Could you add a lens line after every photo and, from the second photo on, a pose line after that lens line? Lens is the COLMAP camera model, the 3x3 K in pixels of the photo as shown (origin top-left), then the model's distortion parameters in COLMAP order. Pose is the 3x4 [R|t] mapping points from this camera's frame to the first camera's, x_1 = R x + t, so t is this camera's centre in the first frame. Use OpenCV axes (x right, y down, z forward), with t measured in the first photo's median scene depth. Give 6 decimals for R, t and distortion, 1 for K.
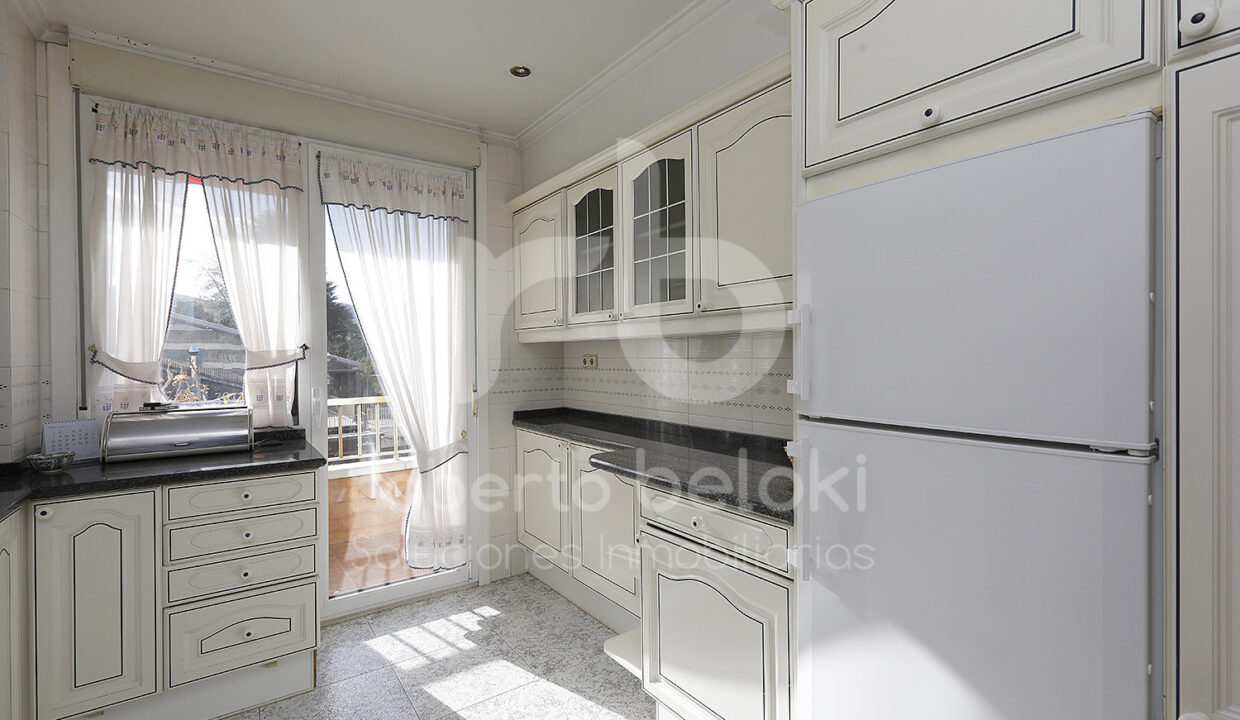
lens RADIAL K [[561.6, 0, 653.9], [0, 561.6, 347.2], [0, 0, 1]] dist [0.001383, 0.000889]
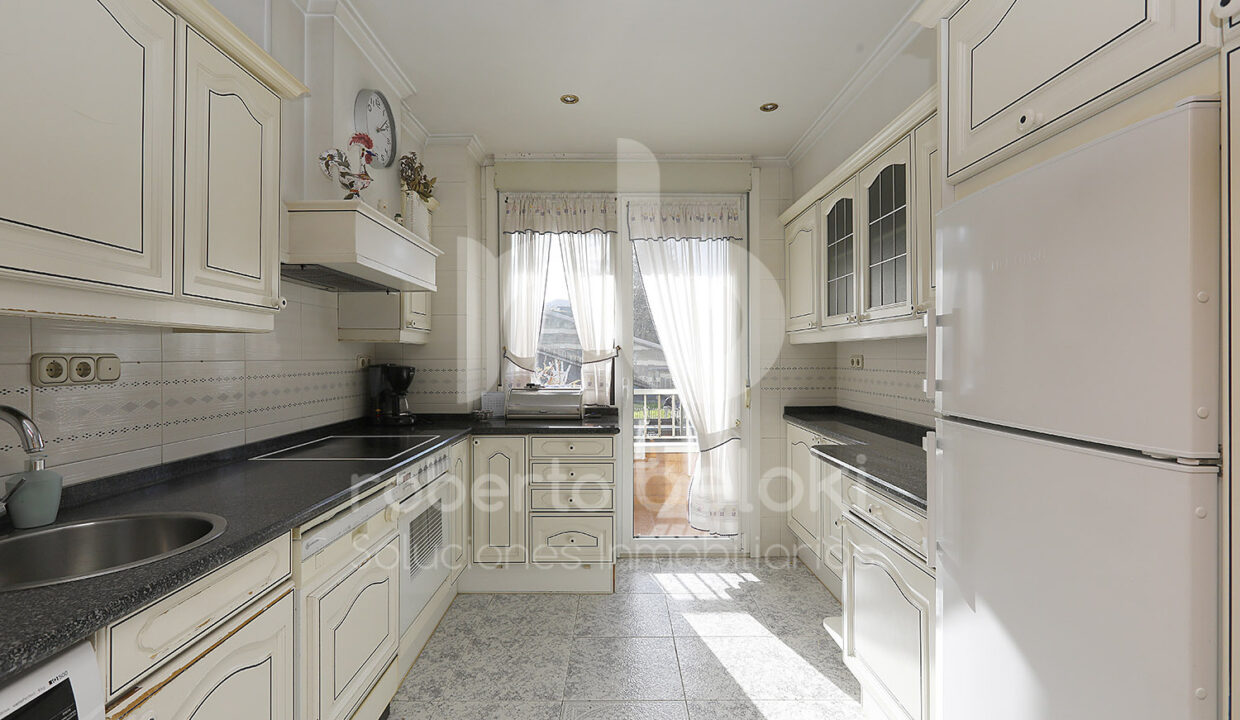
lens RADIAL K [[559.6, 0, 636.8], [0, 559.6, 345.1], [0, 0, 1]] dist [-0.003446, 0.001433]
pose [[0.823316, -0.001337, -0.567581, 0.186262], [-0.001316, 0.999990, -0.004265, -0.000931], [0.567581, 0.004259, 0.823306, -0.088827]]
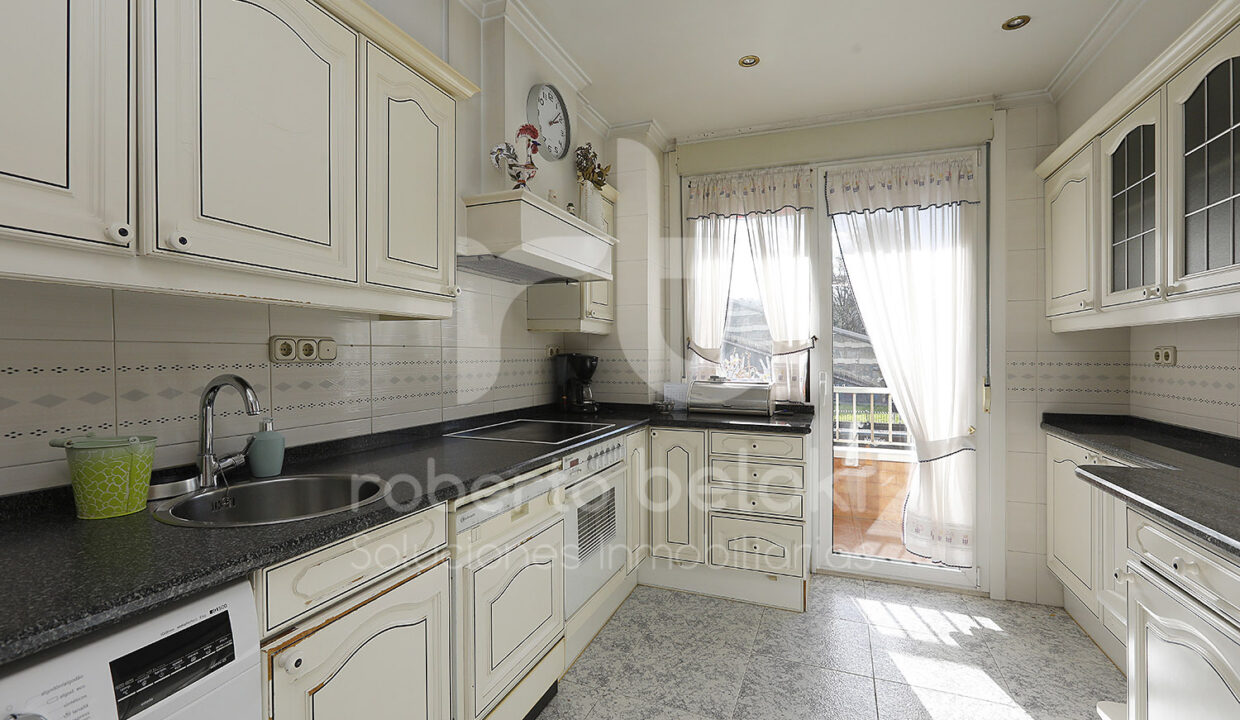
lens RADIAL K [[567.4, 0, 611.7], [0, 567.4, 348.7], [0, 0, 1]] dist [-0.003338, 0.003786]
pose [[0.531736, 0.006380, -0.846886, 0.182402], [0.001798, 0.999961, 0.008662, 0.011578], [0.846908, -0.006129, 0.531704, -0.016214]]
